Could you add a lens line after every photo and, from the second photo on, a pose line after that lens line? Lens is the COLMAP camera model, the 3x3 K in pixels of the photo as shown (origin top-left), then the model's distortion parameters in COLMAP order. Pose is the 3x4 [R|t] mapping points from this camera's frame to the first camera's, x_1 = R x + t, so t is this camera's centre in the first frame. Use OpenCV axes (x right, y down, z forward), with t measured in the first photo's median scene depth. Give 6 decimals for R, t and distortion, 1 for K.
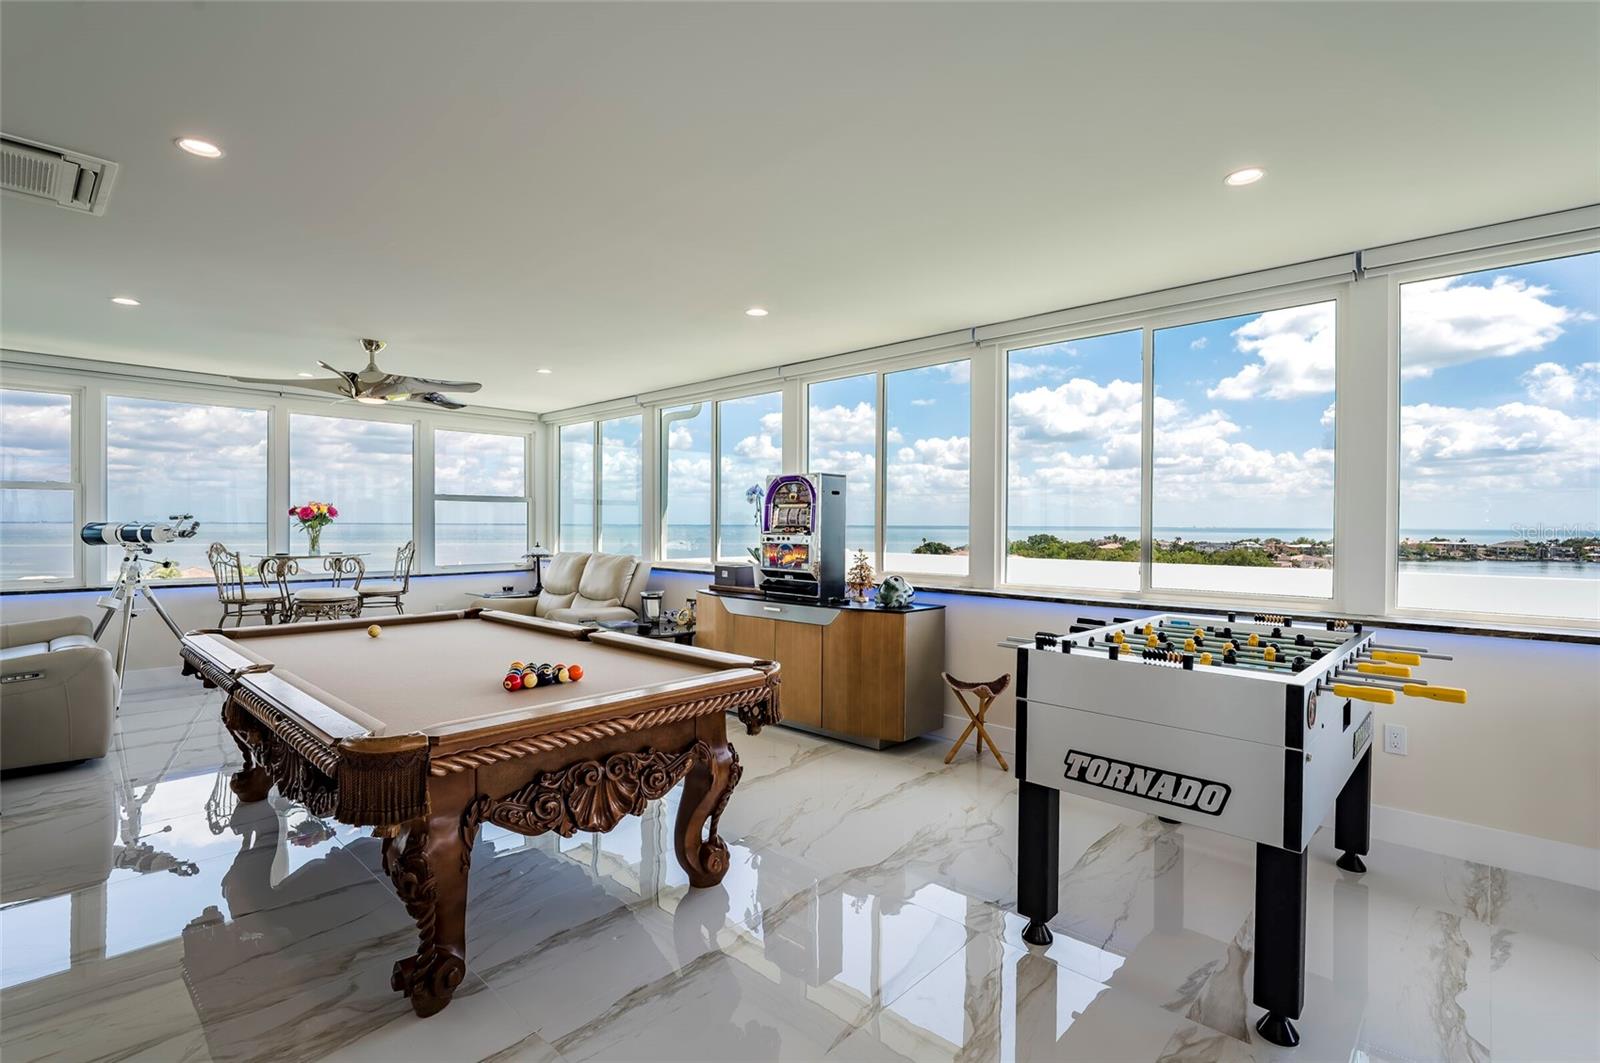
lens RADIAL K [[723.7, 0, 796.7], [0, 723.7, 531.9], [0, 0, 1]] dist [-0.000634, -0.000375]
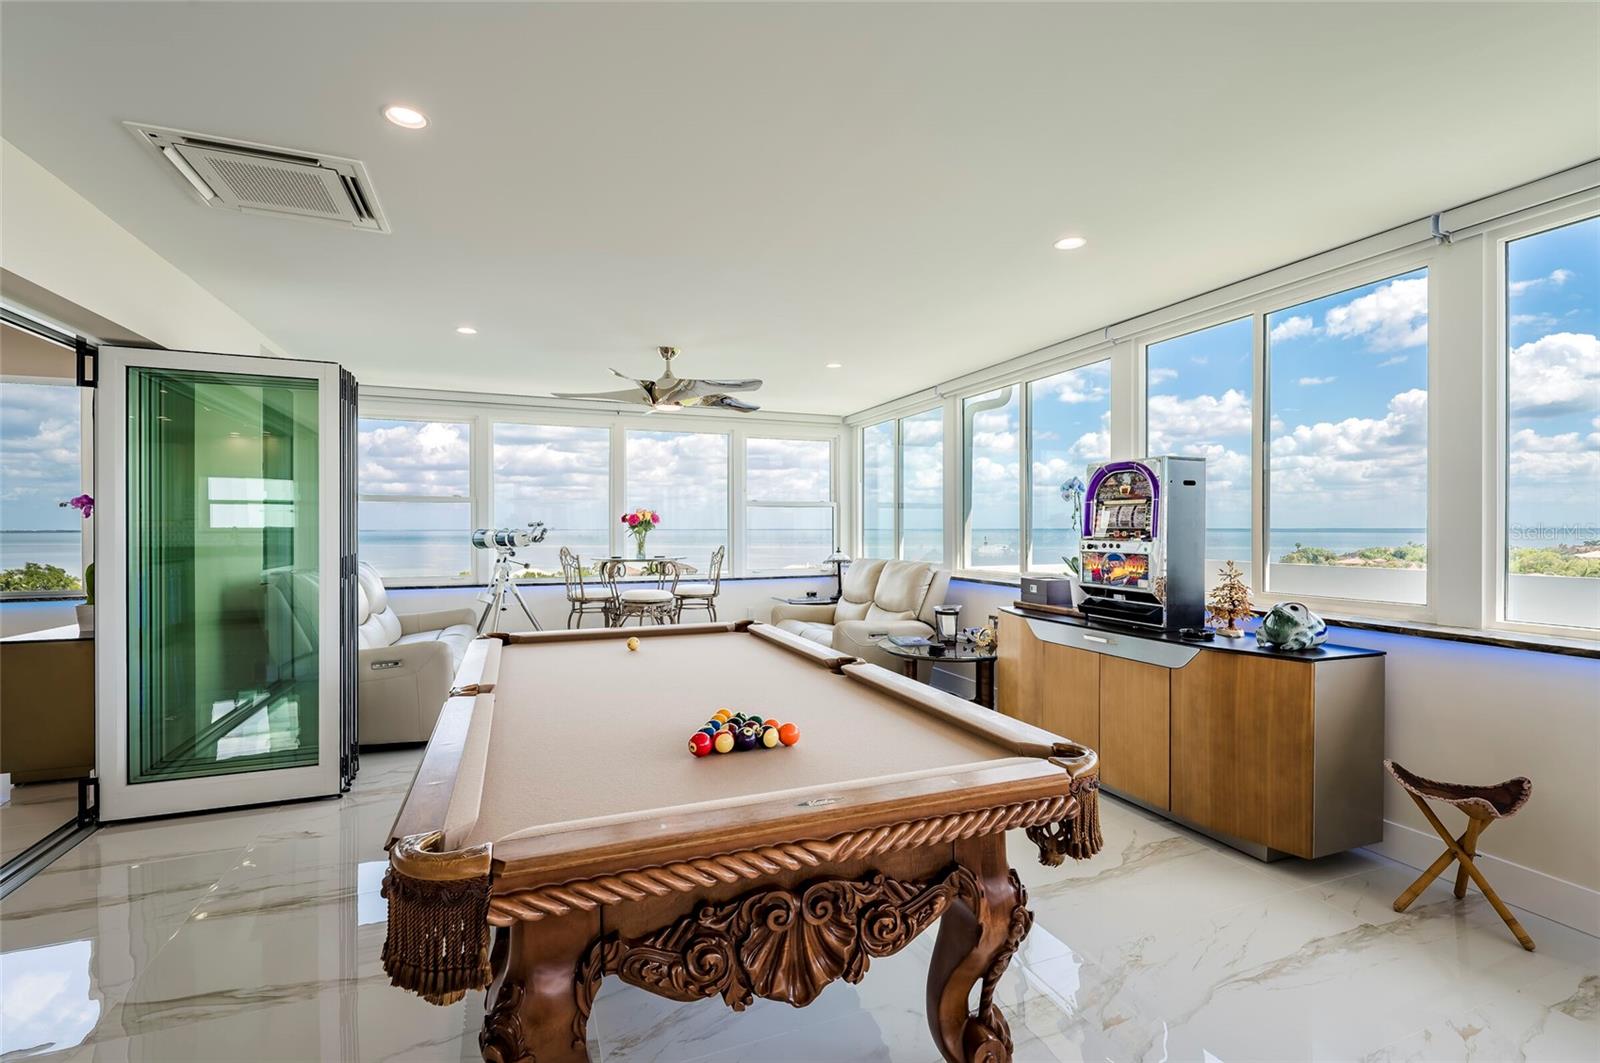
lens RADIAL K [[703.3, 0, 808.5], [0, 703.3, 531.7], [0, 0, 1]] dist [0.000986, -0.000237]
pose [[0.907519, -0.003987, -0.419993, 0.003103], [0.001277, 0.999977, -0.006734, -0.000918], [0.420010, 0.005575, 0.907502, 0.192568]]
